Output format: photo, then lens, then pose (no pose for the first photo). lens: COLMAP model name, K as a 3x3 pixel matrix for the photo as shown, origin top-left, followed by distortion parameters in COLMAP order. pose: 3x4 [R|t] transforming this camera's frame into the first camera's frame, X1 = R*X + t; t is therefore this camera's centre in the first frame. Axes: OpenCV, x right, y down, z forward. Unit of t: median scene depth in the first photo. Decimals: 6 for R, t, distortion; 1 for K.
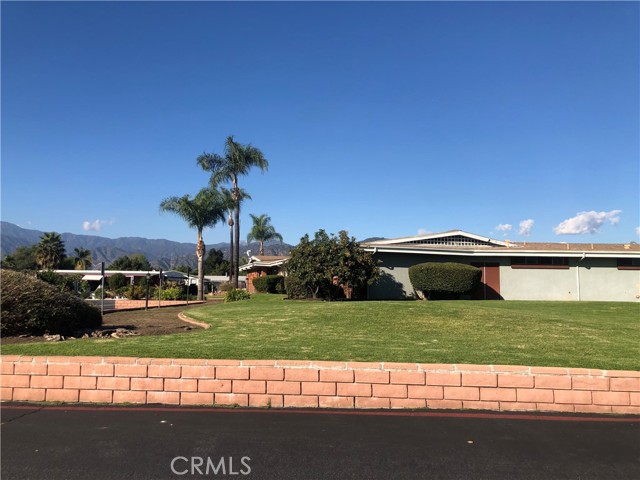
lens RADIAL K [[520.5, 0, 320.0], [0, 520.5, 240.0], [0, 0, 1]] dist [0.004172, -0.000239]
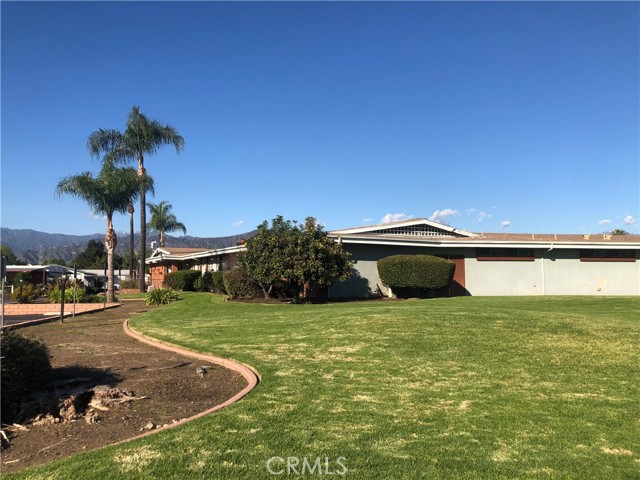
lens RADIAL K [[529.5, 0, 319.5], [0, 529.5, 255.3], [0, 0, 1]] dist [-0.008829, -0.005931]
pose [[0.979112, -0.005524, 0.203246, -0.093215], [-0.003695, 0.998982, 0.044948, 0.004116], [-0.203288, -0.044760, 0.978095, 0.147877]]
